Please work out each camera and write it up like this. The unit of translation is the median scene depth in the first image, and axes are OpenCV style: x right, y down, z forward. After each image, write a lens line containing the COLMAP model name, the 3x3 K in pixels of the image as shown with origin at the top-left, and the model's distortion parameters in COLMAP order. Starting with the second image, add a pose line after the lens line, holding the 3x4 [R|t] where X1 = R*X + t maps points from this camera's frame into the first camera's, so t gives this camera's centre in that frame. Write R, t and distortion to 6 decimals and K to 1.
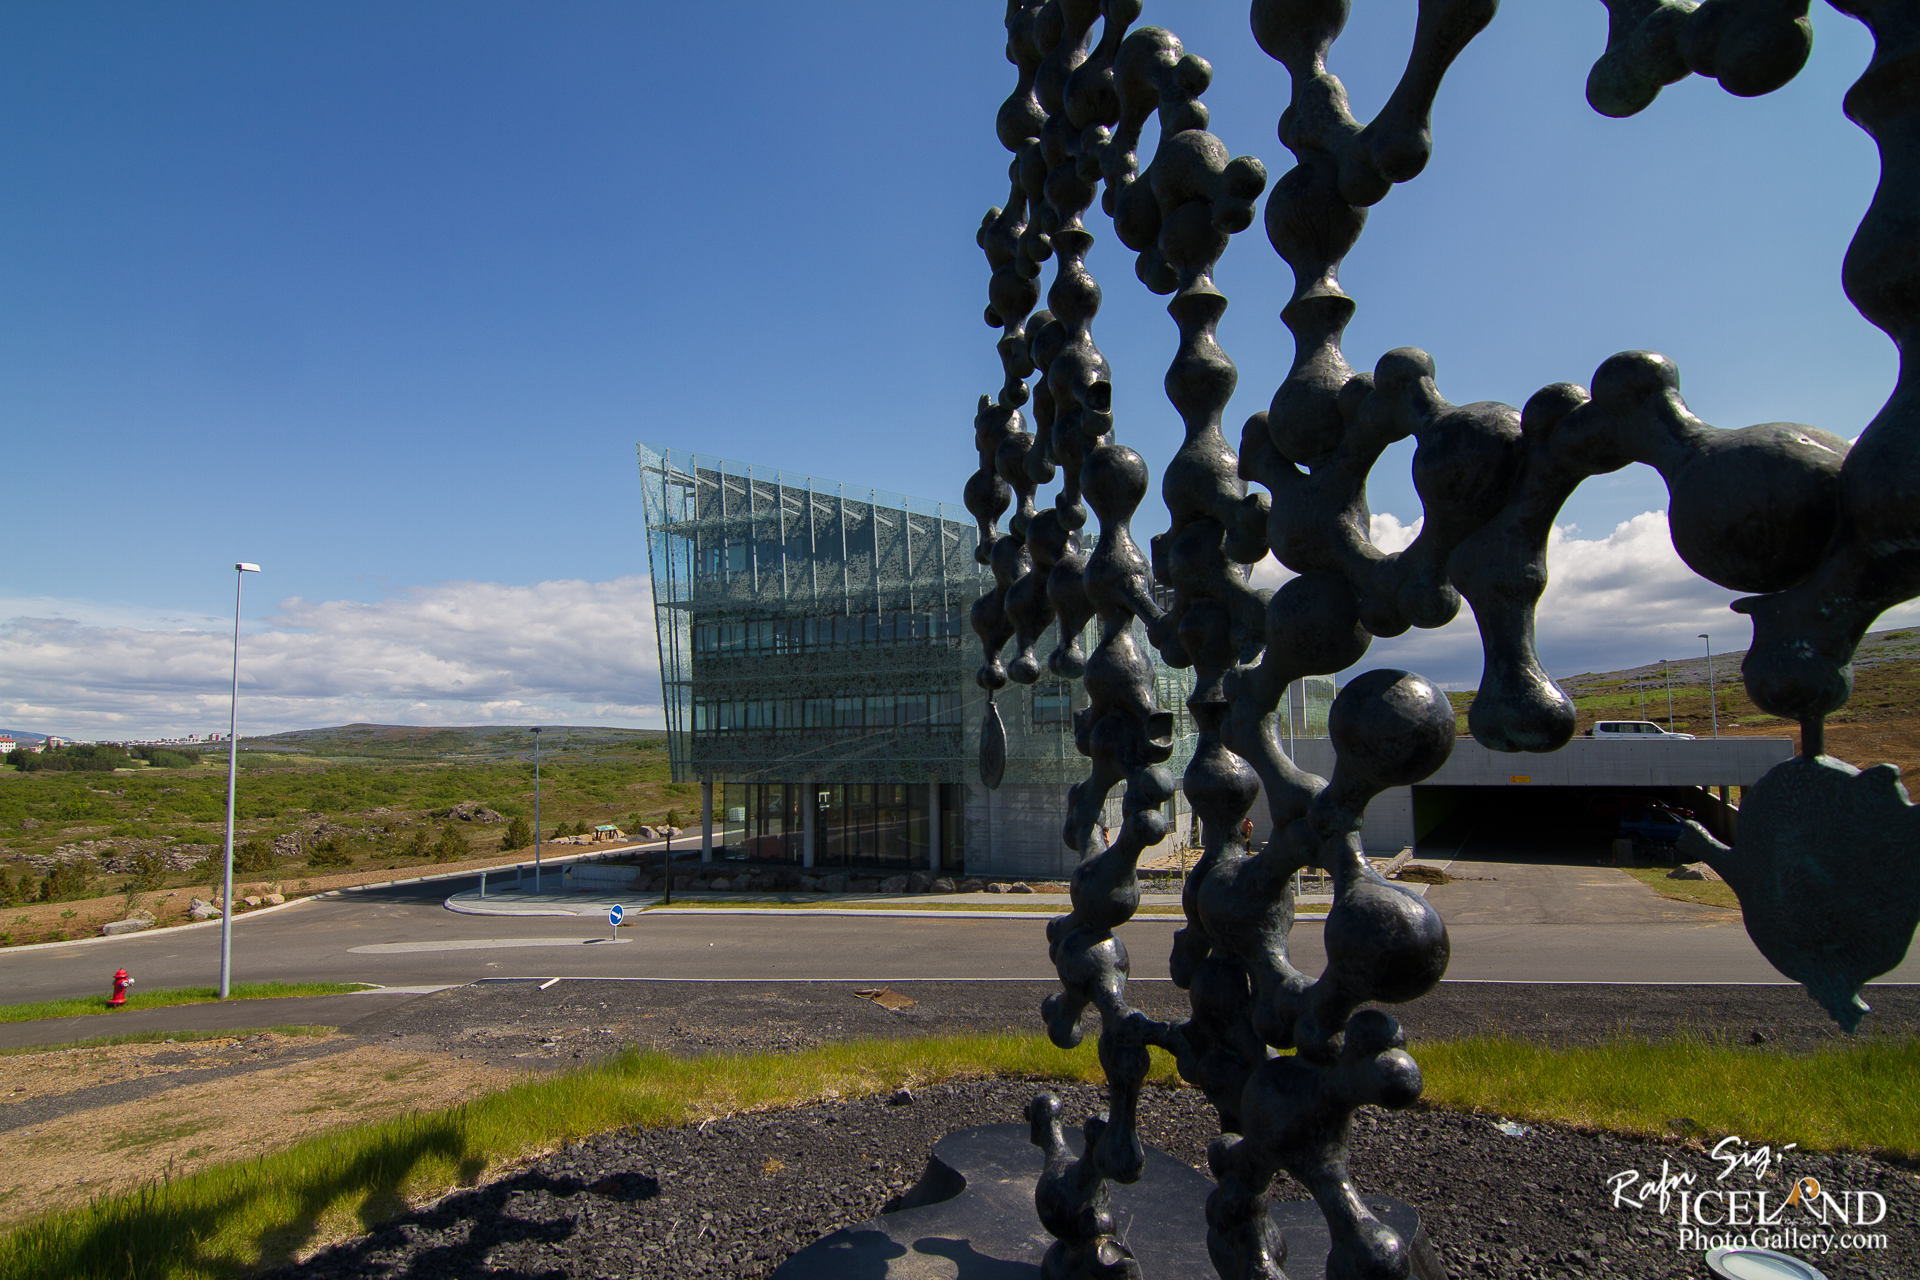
lens RADIAL K [[986.2, 0, 960.0], [0, 986.2, 640.0], [0, 0, 1]] dist [-0.003694, -0.001705]
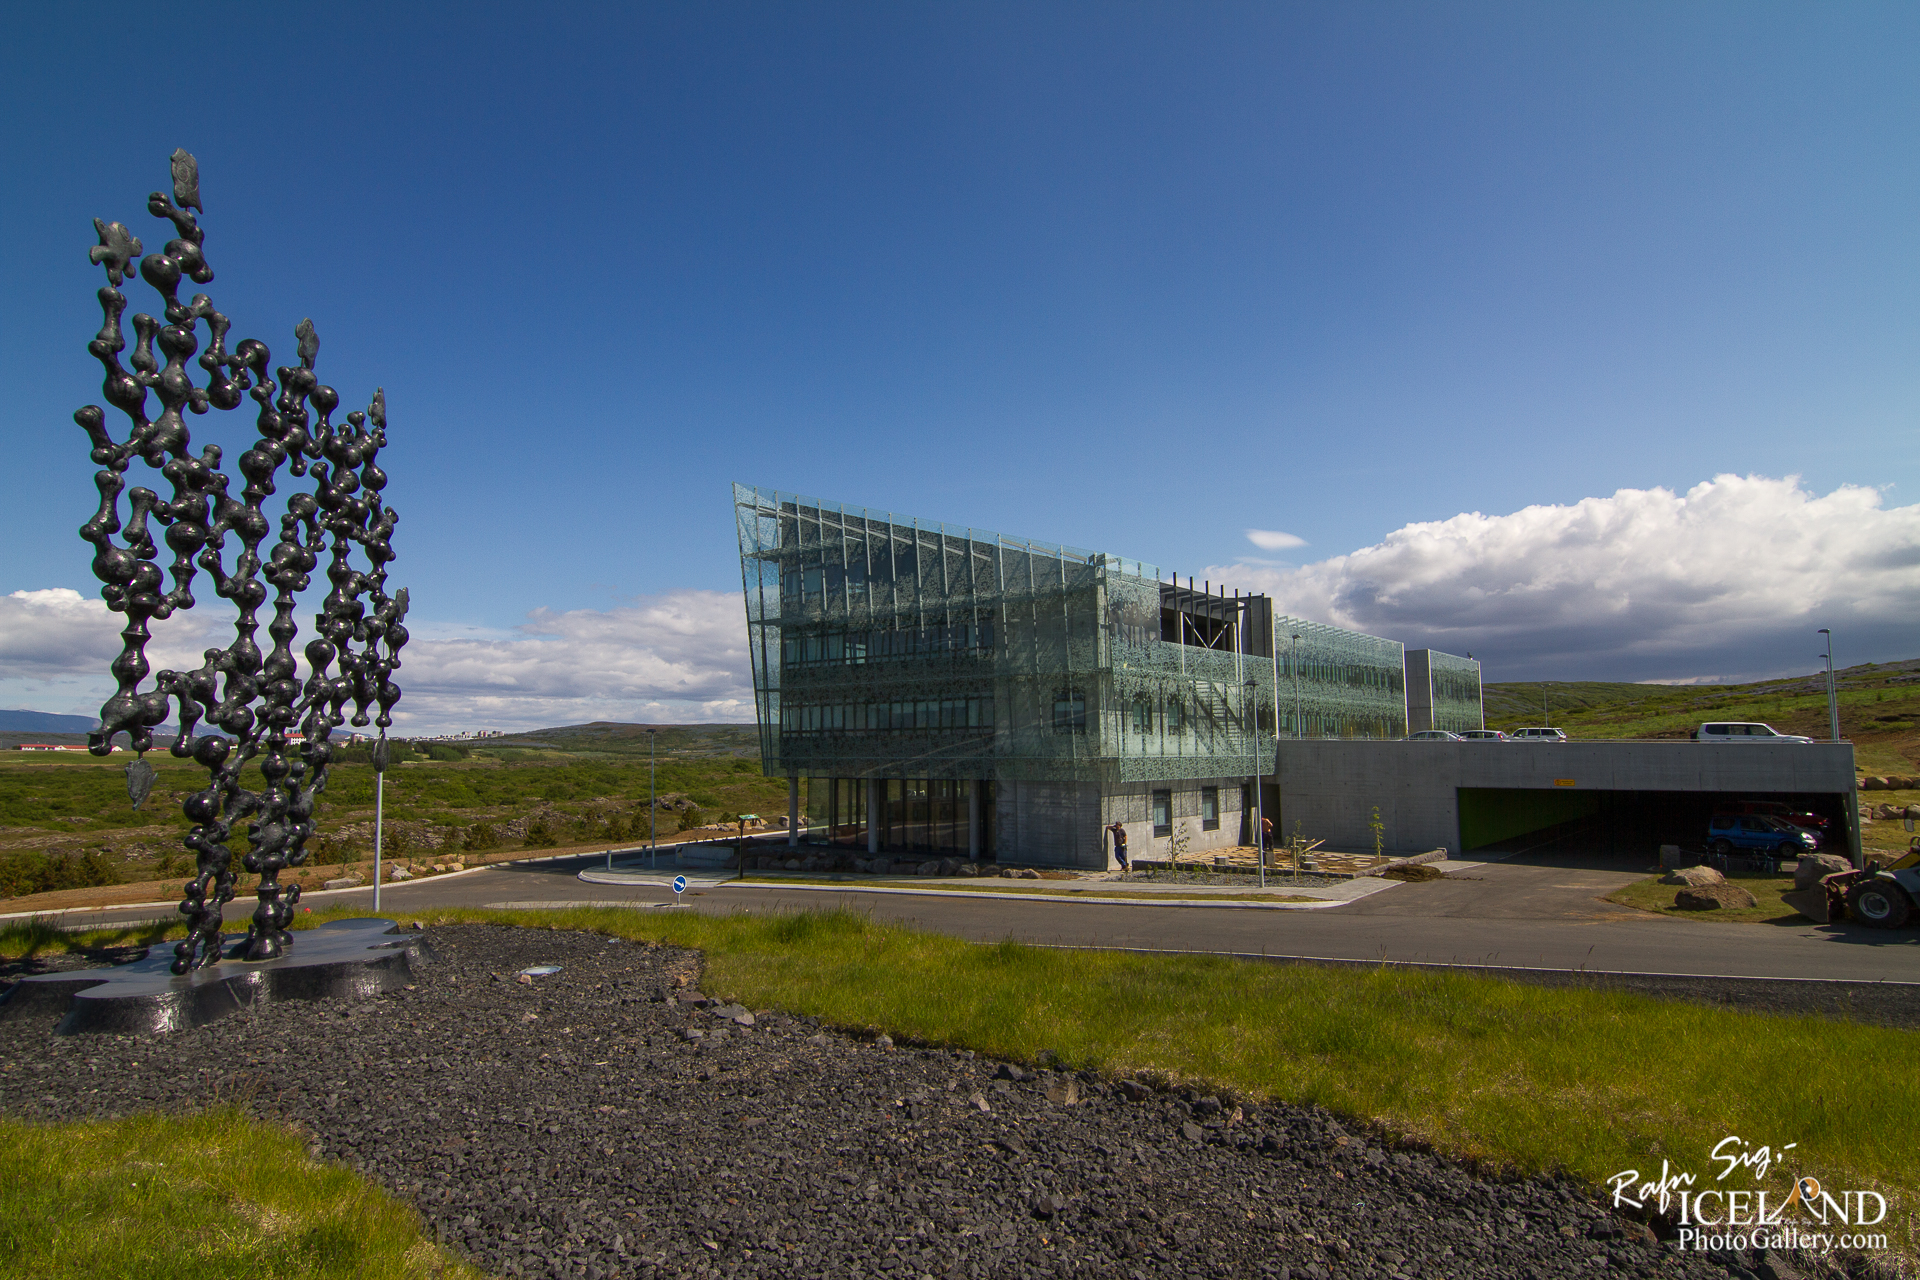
lens RADIAL K [[1005.5, 0, 960.0], [0, 1005.5, 640.0], [0, 0, 1]] dist [0.003787, 0.000546]
pose [[0.977625, -0.017834, -0.209599, 0.177235], [0.018861, 0.999818, 0.002901, -0.013931], [0.209509, -0.006789, 0.977783, -0.098492]]
